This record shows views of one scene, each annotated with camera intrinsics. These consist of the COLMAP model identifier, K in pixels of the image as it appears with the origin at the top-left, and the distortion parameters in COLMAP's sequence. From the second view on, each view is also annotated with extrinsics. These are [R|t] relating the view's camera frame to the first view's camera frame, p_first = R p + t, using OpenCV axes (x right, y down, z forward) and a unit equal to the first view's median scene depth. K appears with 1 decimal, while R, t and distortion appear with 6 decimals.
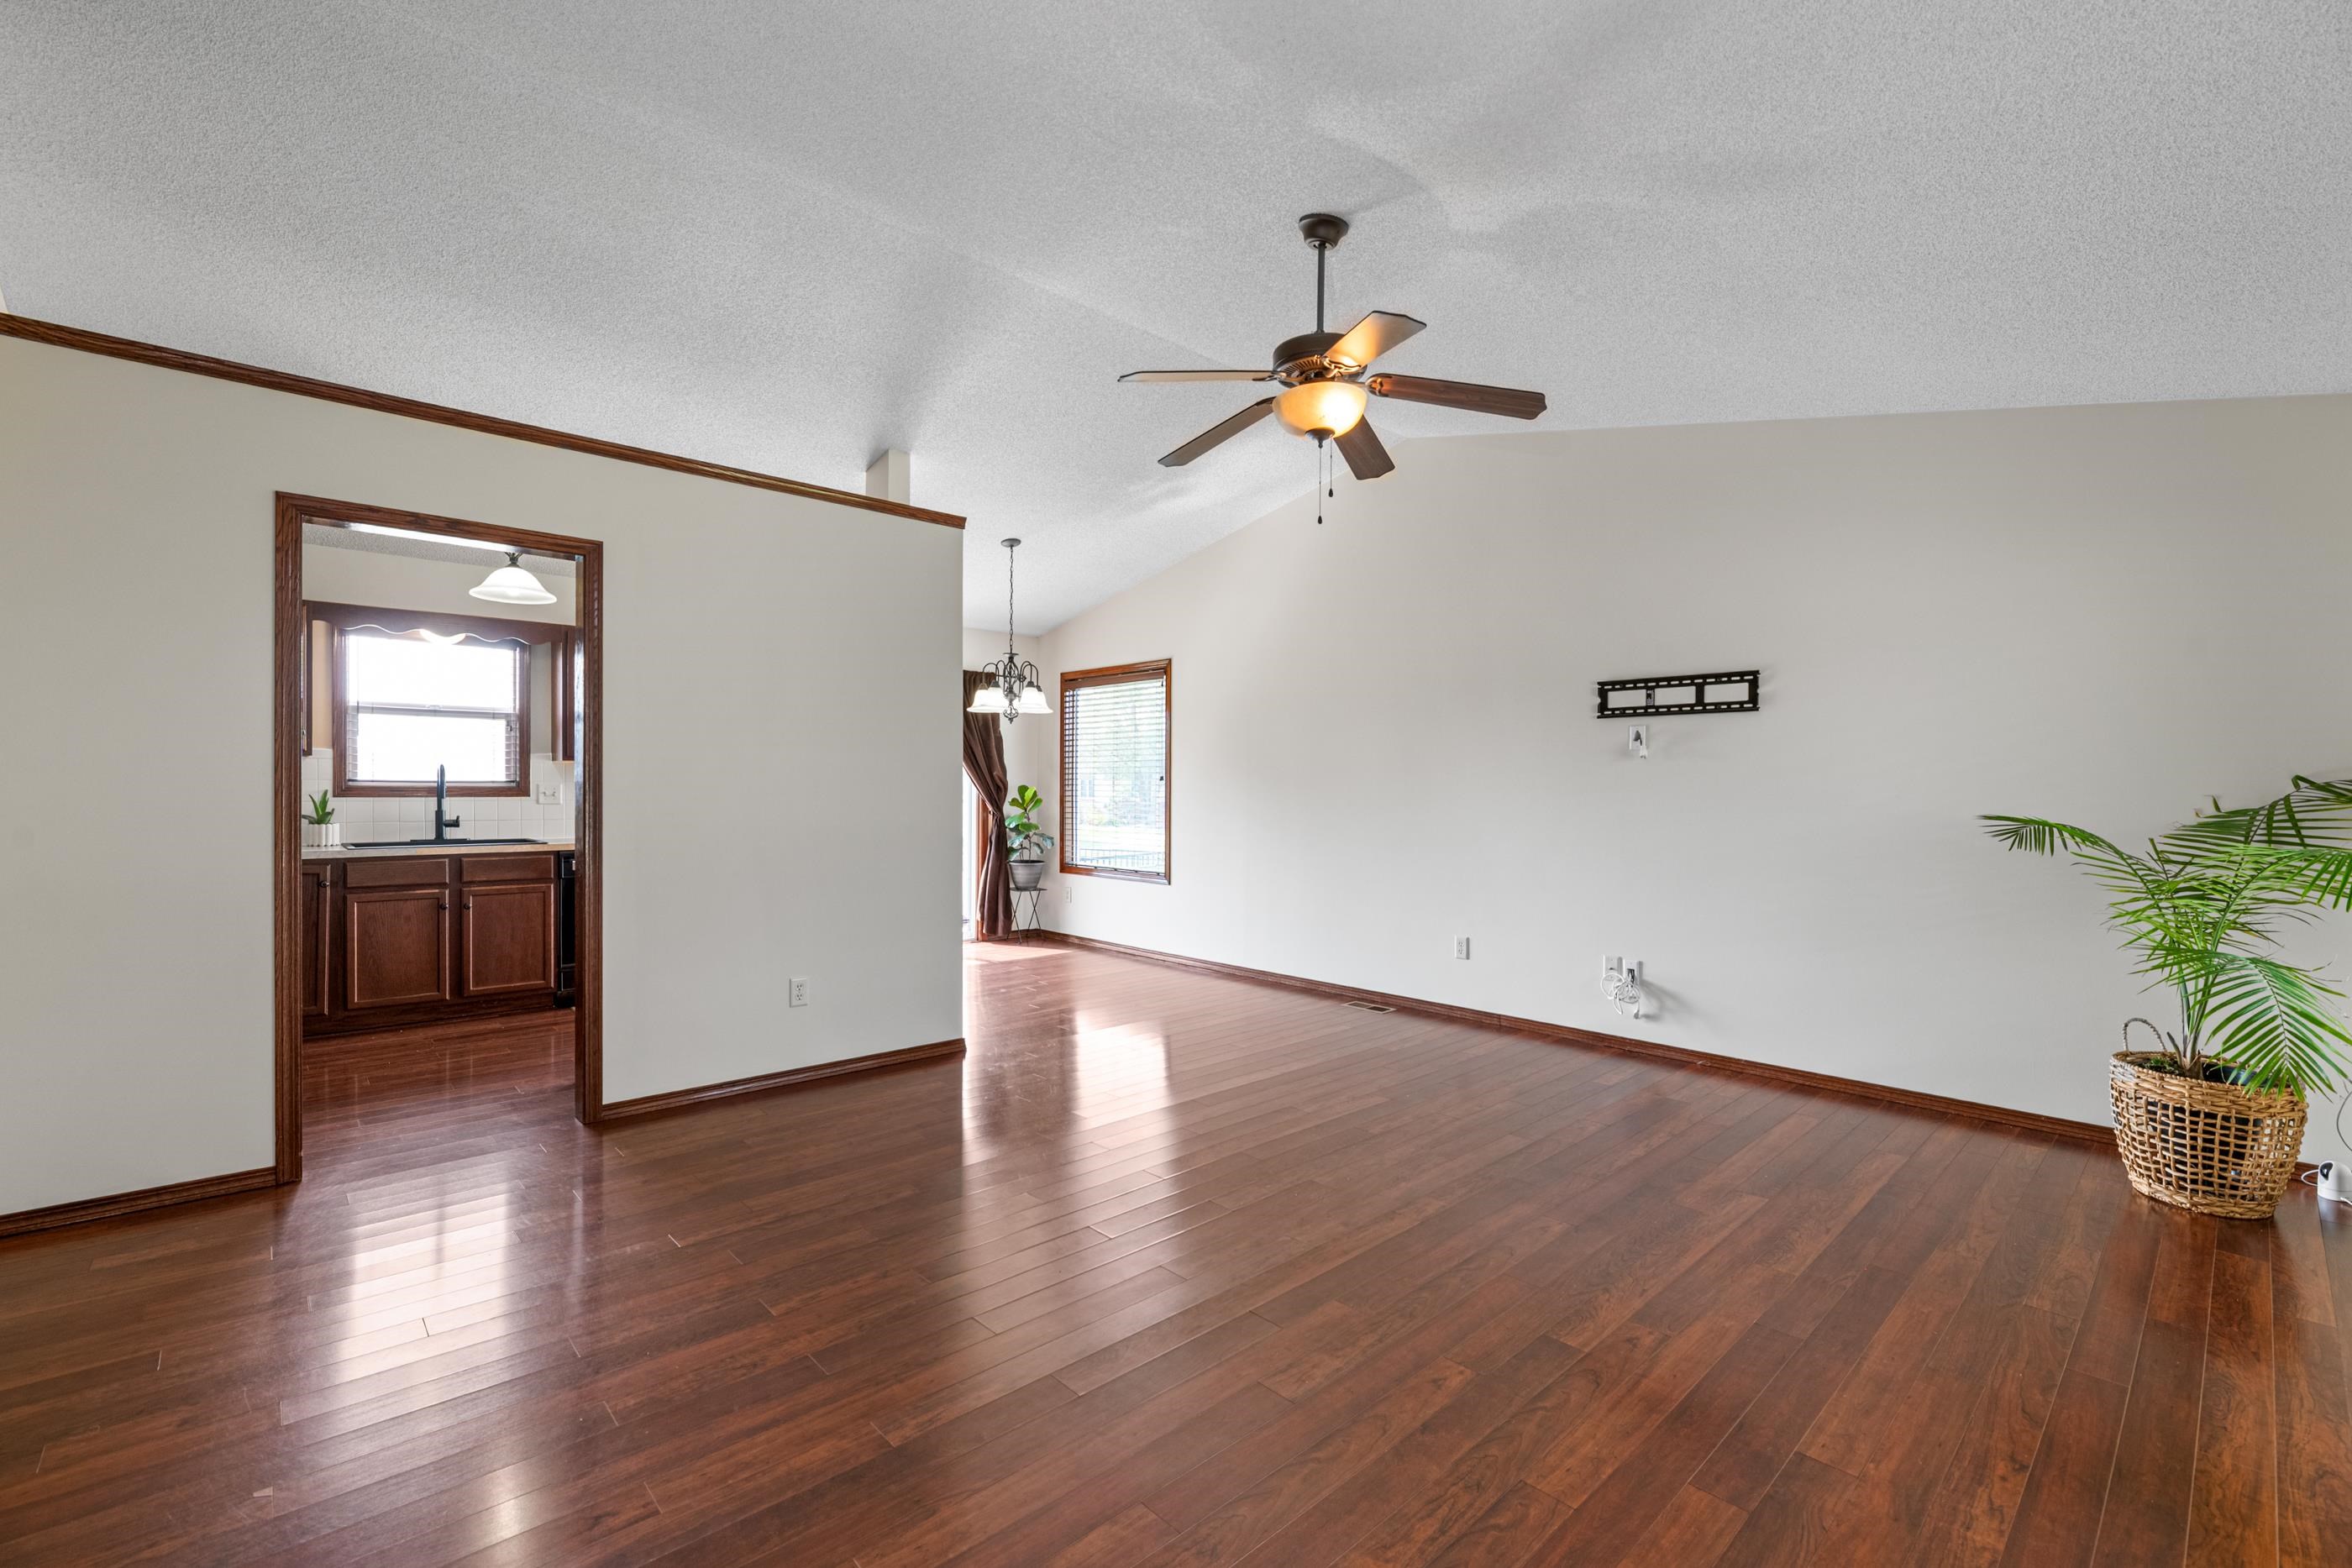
lens RADIAL K [[1012.3, 0, 1184.7], [0, 1012.3, 787.9], [0, 0, 1]] dist [0.003313, 0.000323]
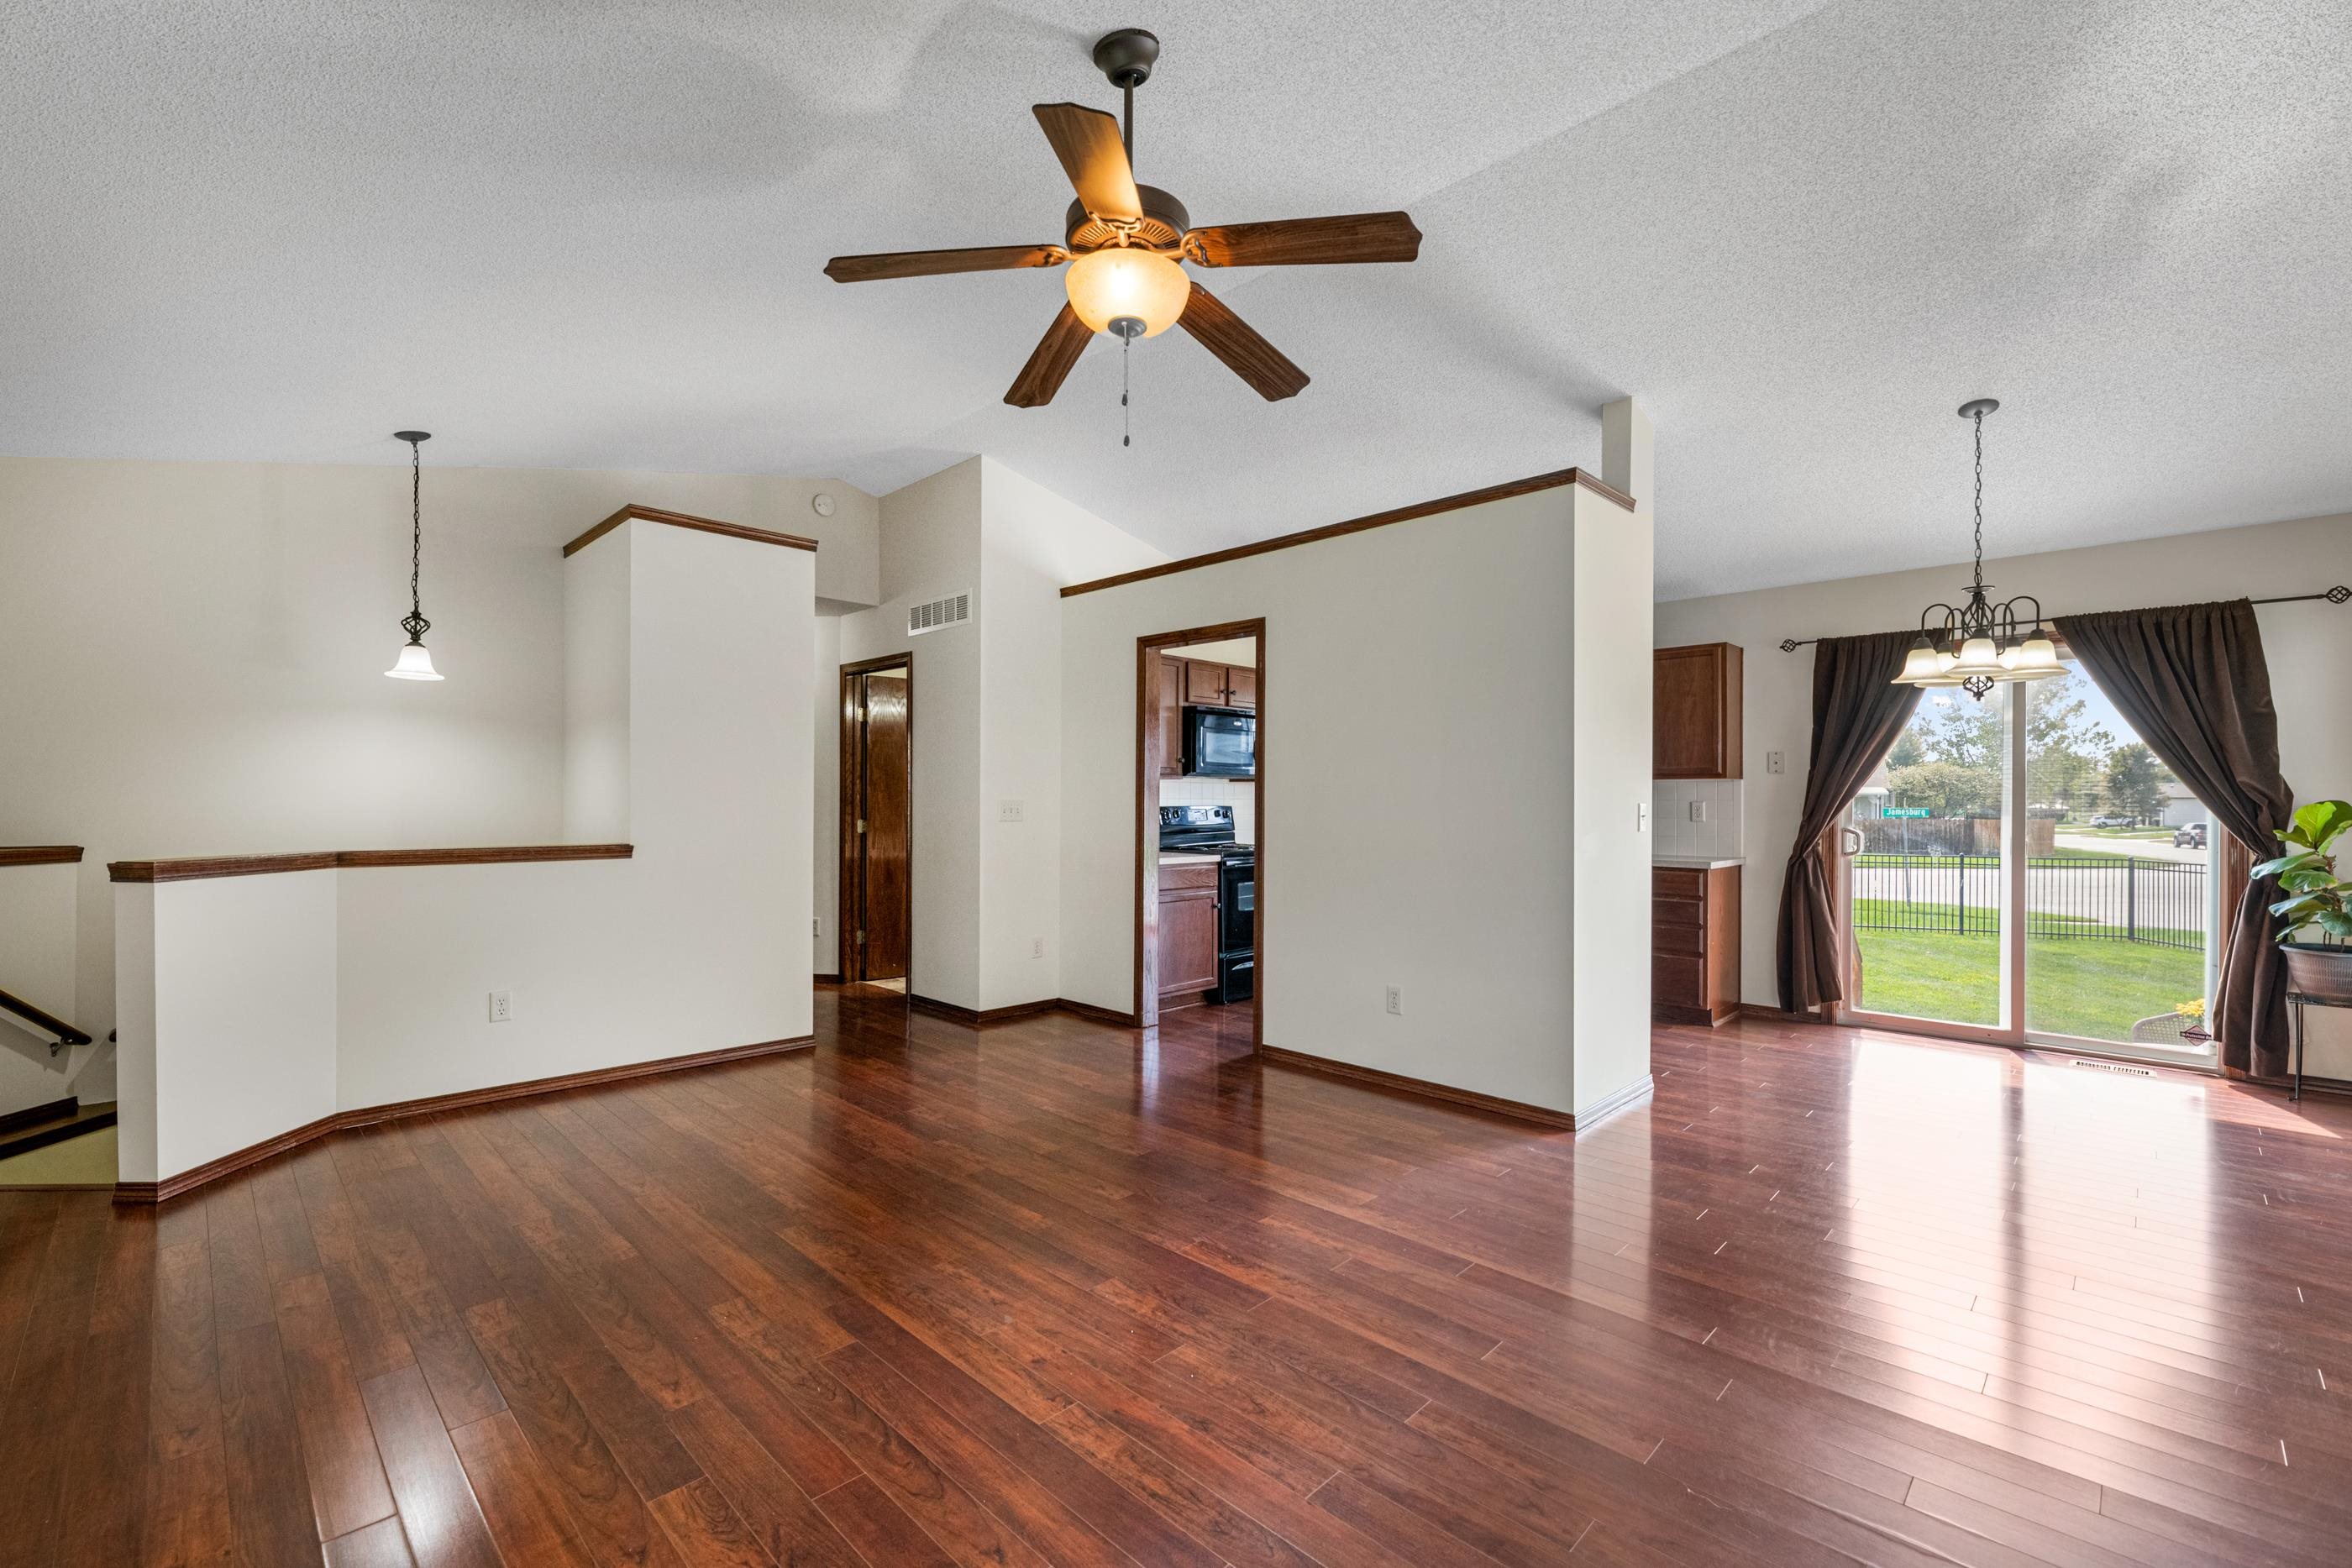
lens RADIAL K [[1012.3, 0, 1180.0], [0, 1012.3, 794.7], [0, 0, 1]] dist [0.003313, 0.000323]
pose [[0.032417, -0.008394, -0.999439, 1.356033], [-0.005948, 0.999945, -0.008591, 0.003925], [0.999457, 0.006223, 0.032365, 1.554324]]
